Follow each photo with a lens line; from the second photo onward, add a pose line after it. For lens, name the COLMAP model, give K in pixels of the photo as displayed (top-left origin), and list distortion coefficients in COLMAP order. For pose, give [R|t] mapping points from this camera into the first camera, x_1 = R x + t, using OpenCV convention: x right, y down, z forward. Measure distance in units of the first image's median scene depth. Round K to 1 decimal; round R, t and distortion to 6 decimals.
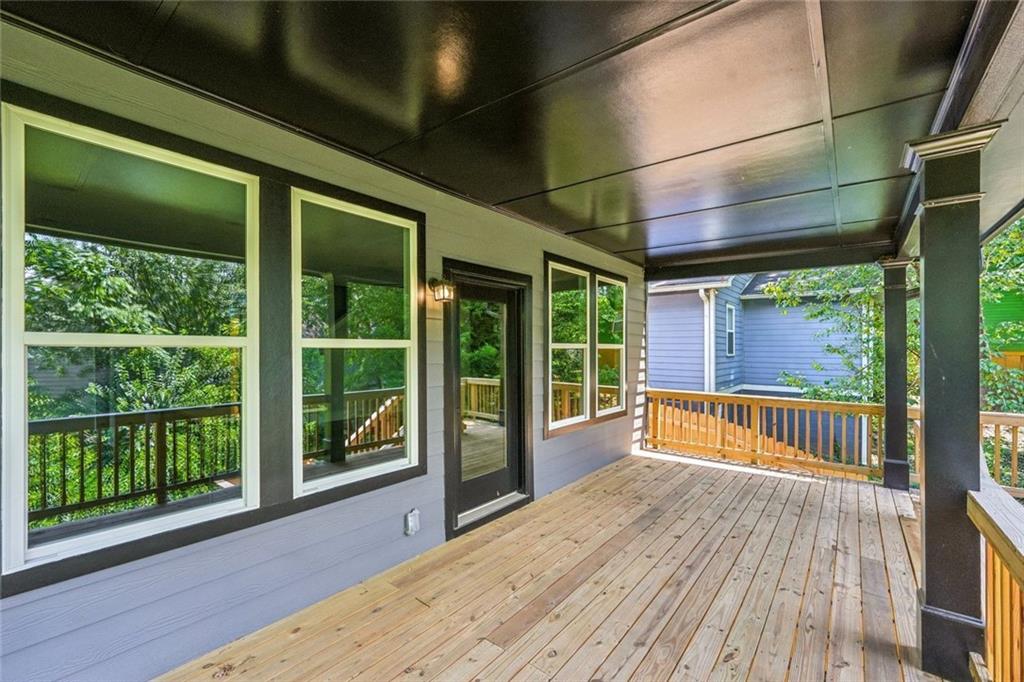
lens RADIAL K [[432.2, 0, 509.7], [0, 432.2, 346.0], [0, 0, 1]] dist [0.000852, -0.000024]
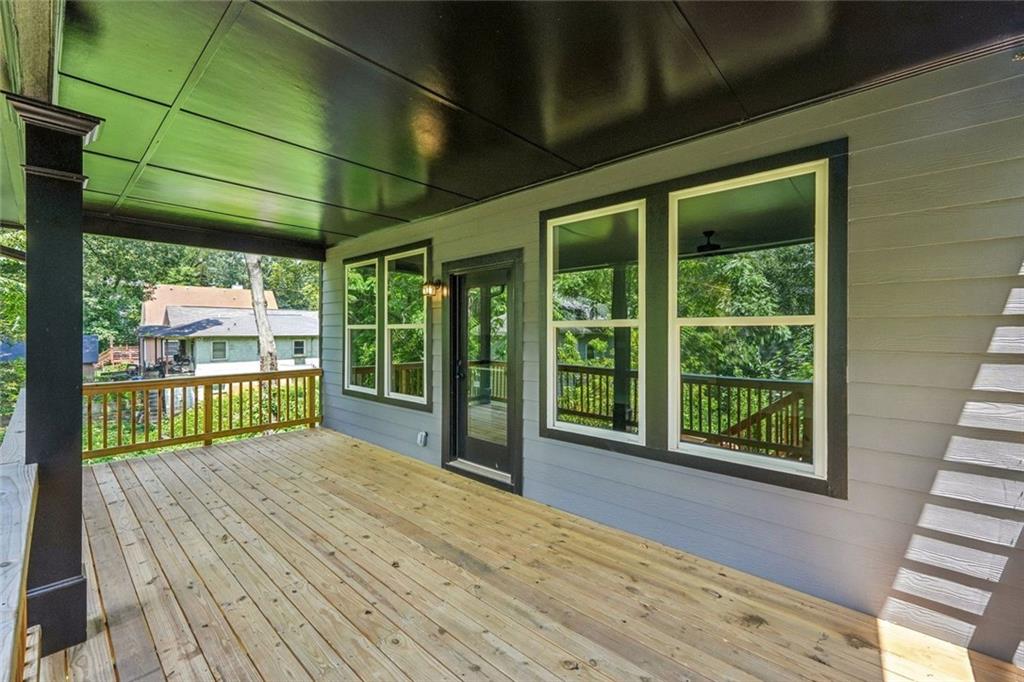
lens RADIAL K [[418.4, 0, 511.2], [0, 418.4, 338.0], [0, 0, 1]] dist [-0.000944, -0.000084]
pose [[-0.060600, 0.010938, -0.998102, 1.129889], [0.002466, 0.999939, 0.010809, 0.020135], [0.998159, -0.001806, -0.060623, 1.252871]]
